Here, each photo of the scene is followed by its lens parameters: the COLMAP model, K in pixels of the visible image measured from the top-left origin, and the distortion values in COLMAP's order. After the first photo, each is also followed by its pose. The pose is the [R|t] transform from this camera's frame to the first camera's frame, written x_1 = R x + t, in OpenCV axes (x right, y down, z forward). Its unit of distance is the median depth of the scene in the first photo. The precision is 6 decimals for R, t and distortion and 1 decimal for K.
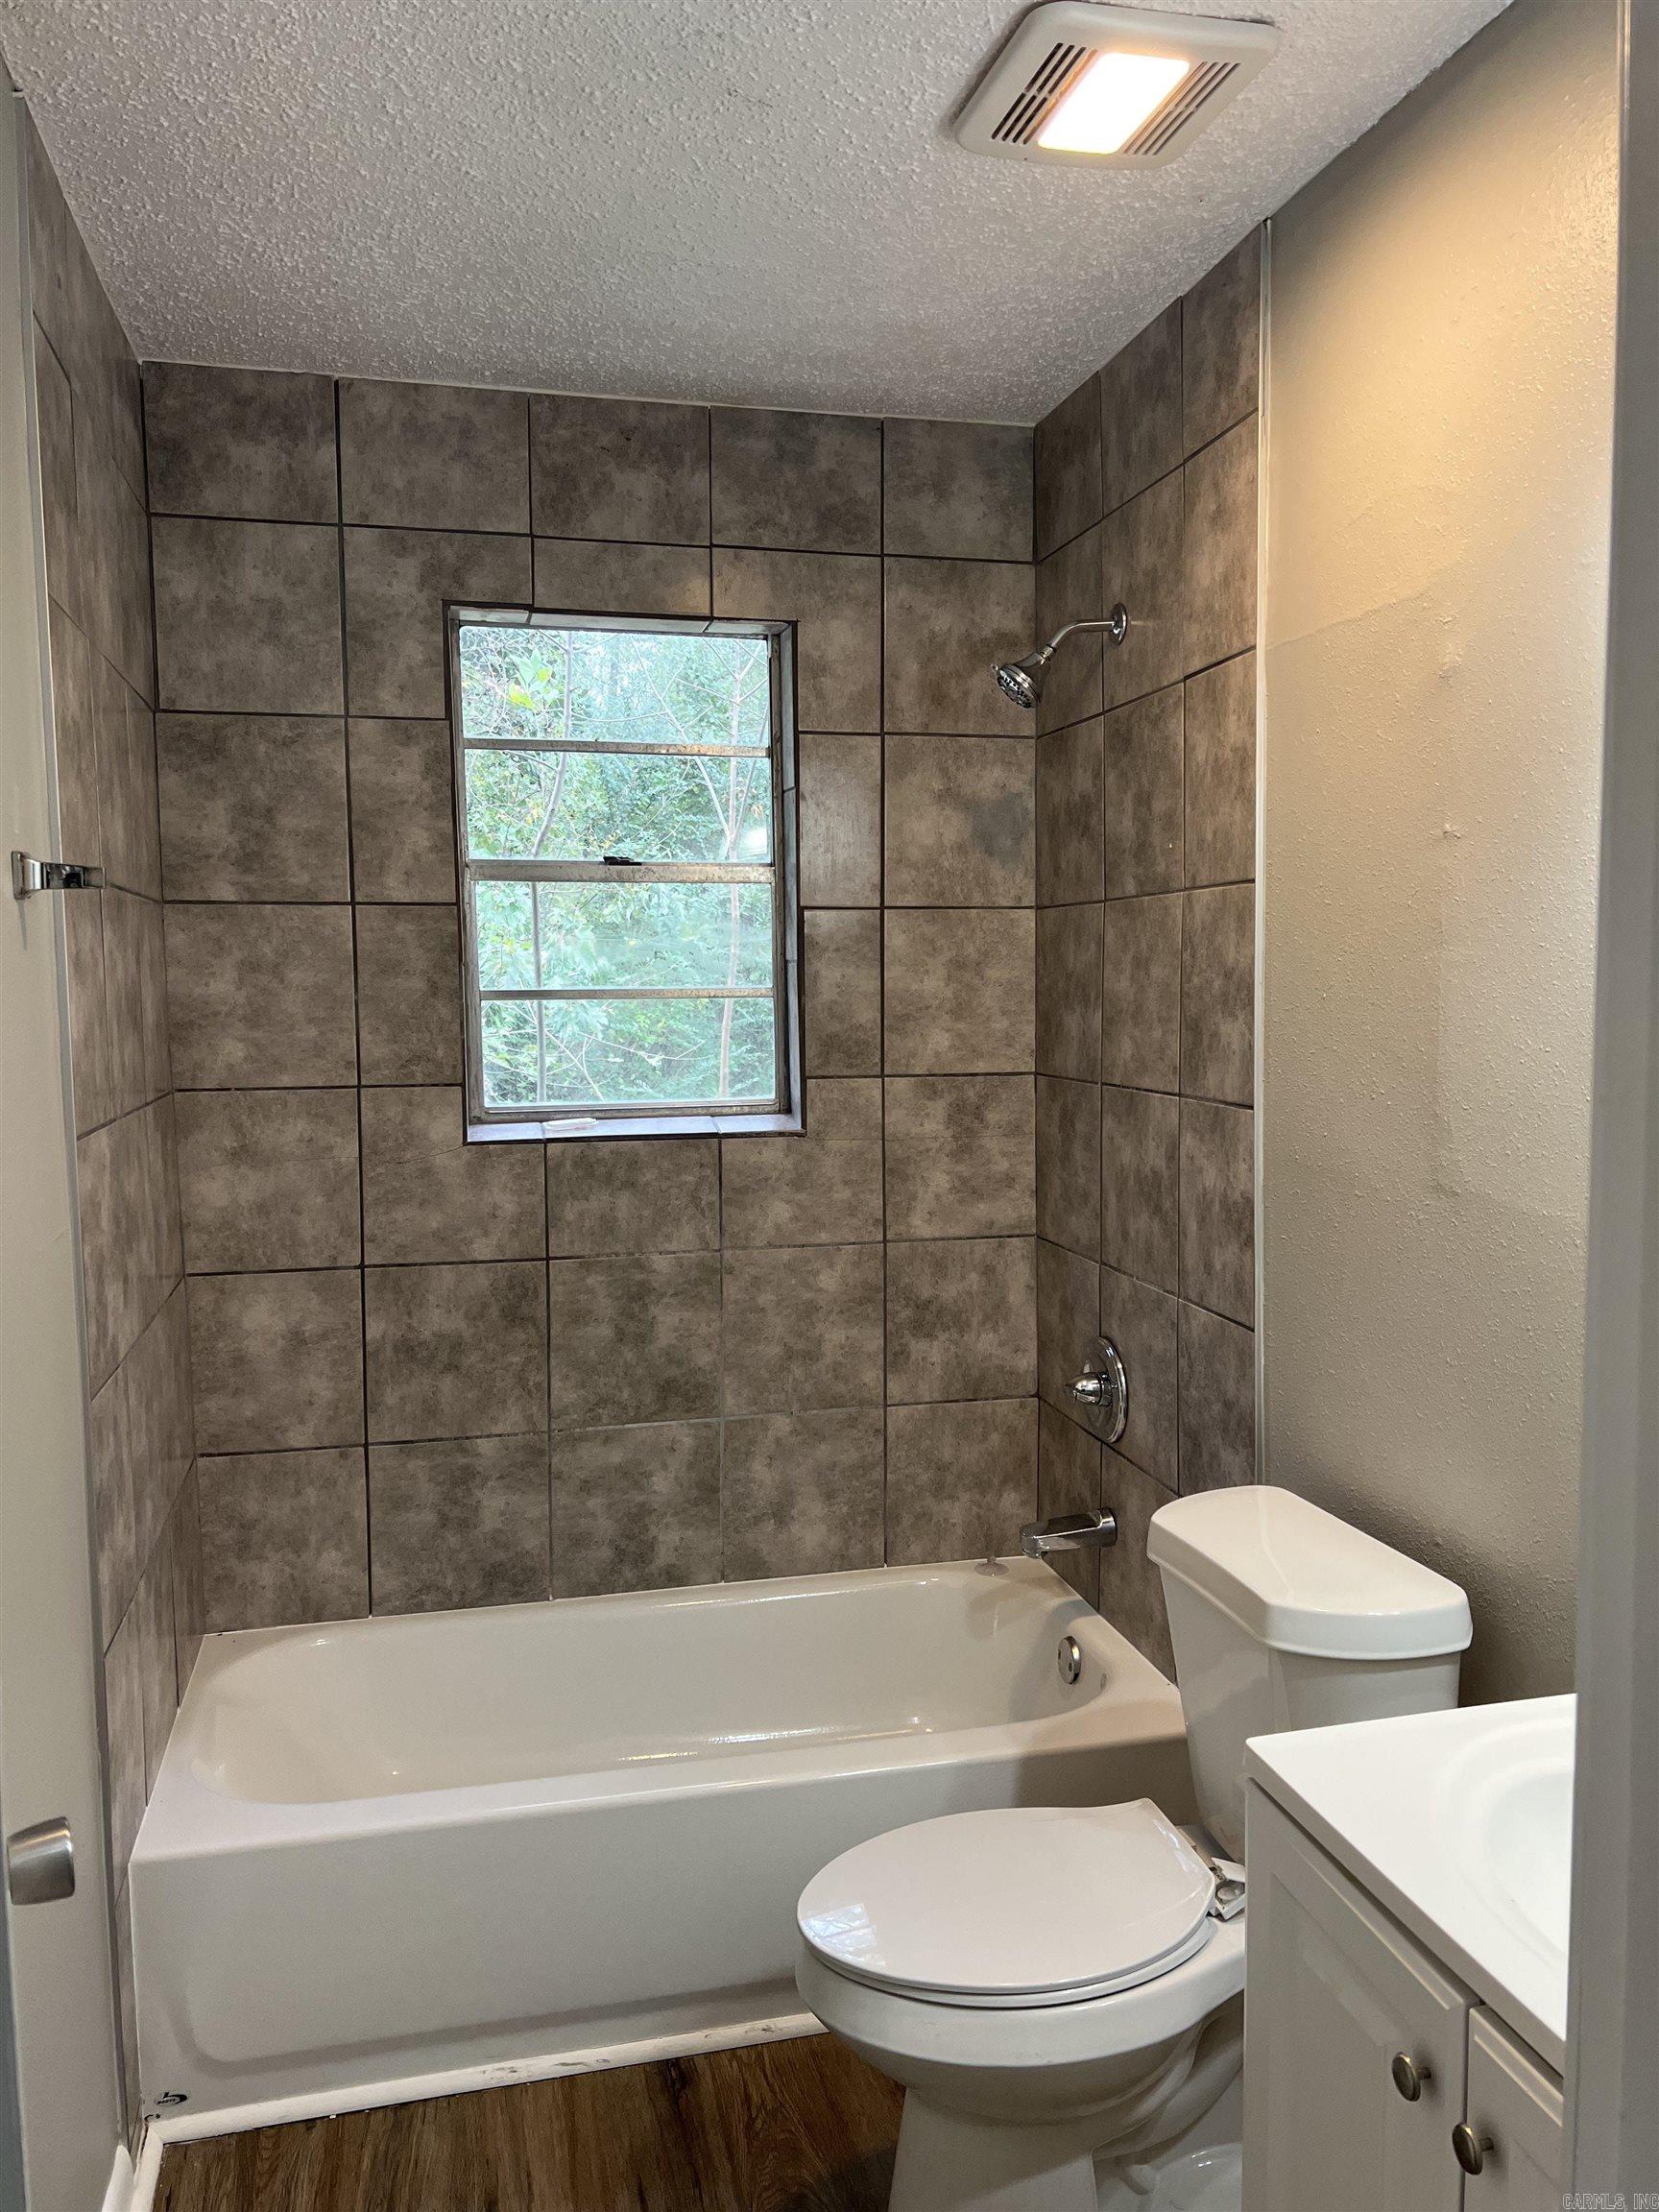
lens RADIAL K [[1660.3, 0, 844.3], [0, 1660.3, 1114.8], [0, 0, 1]] dist [0.048030, -0.056098]
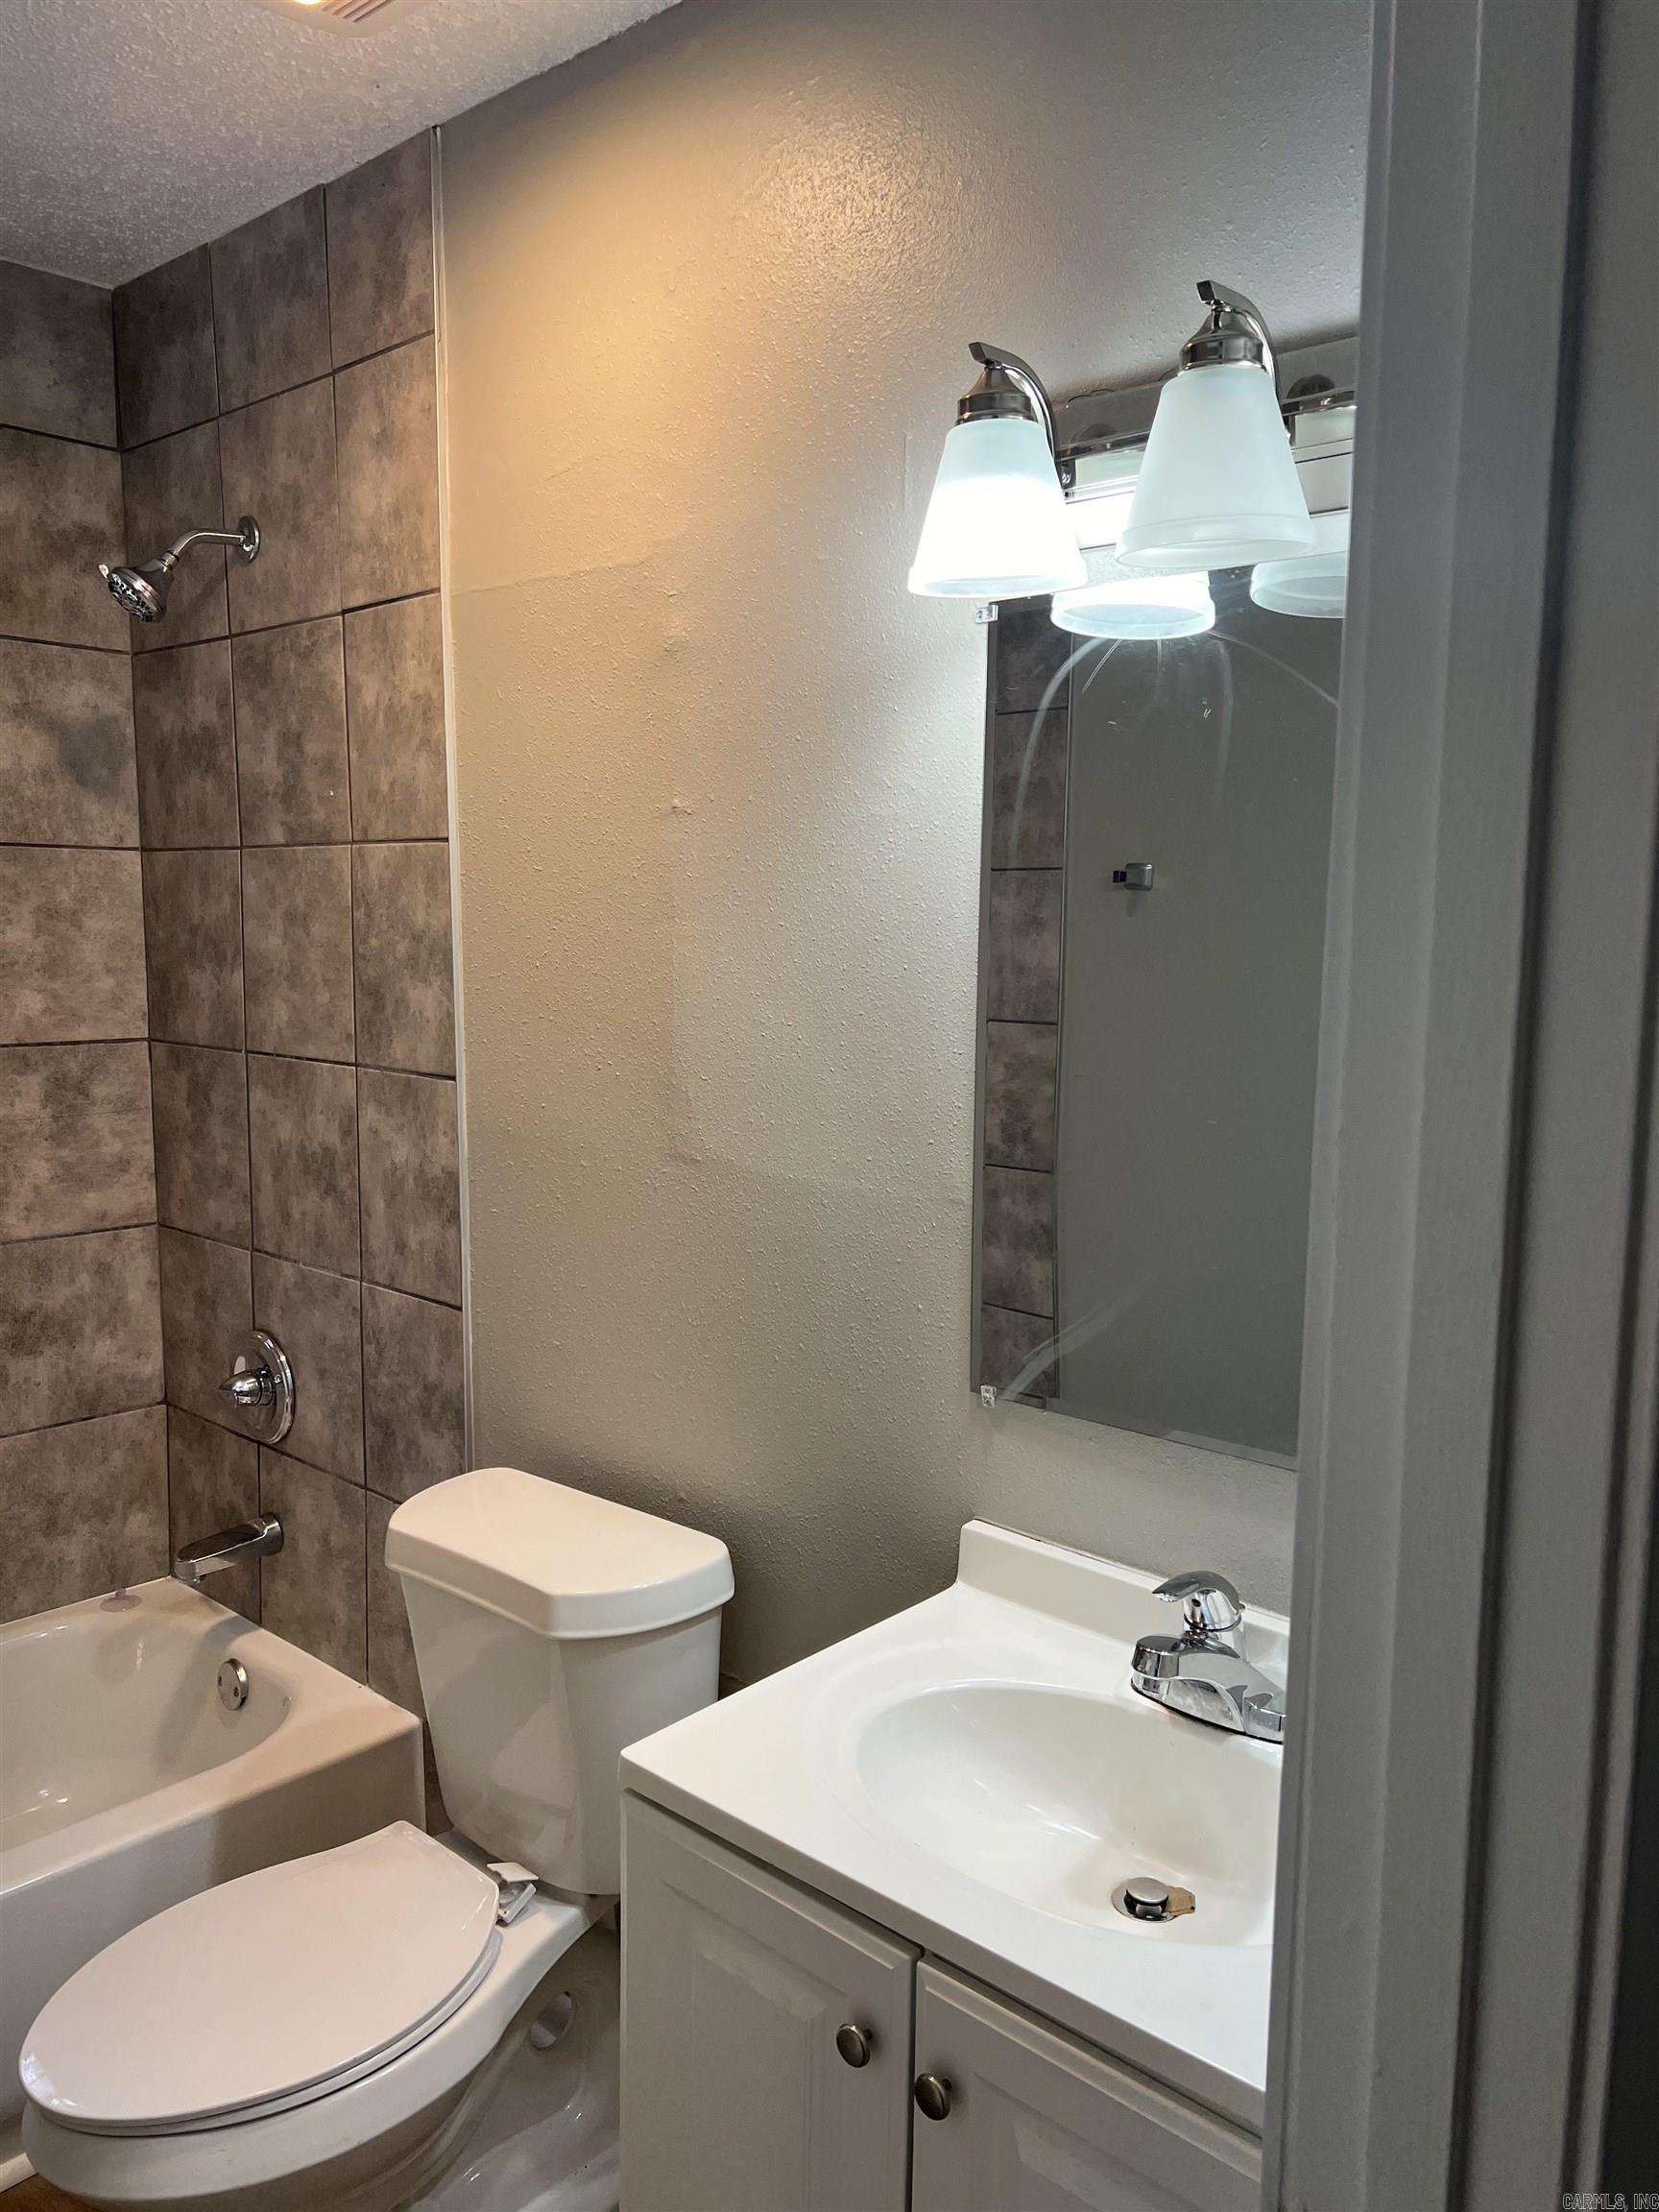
lens RADIAL K [[1660.3, 0, 840.8], [0, 1660.3, 1124.8], [0, 0, 1]] dist [0.048030, -0.056098]
pose [[0.829793, -0.050582, 0.555774, -0.092567], [0.027513, 0.998381, 0.049788, -0.017235], [-0.557393, -0.026023, 0.829841, 0.073697]]
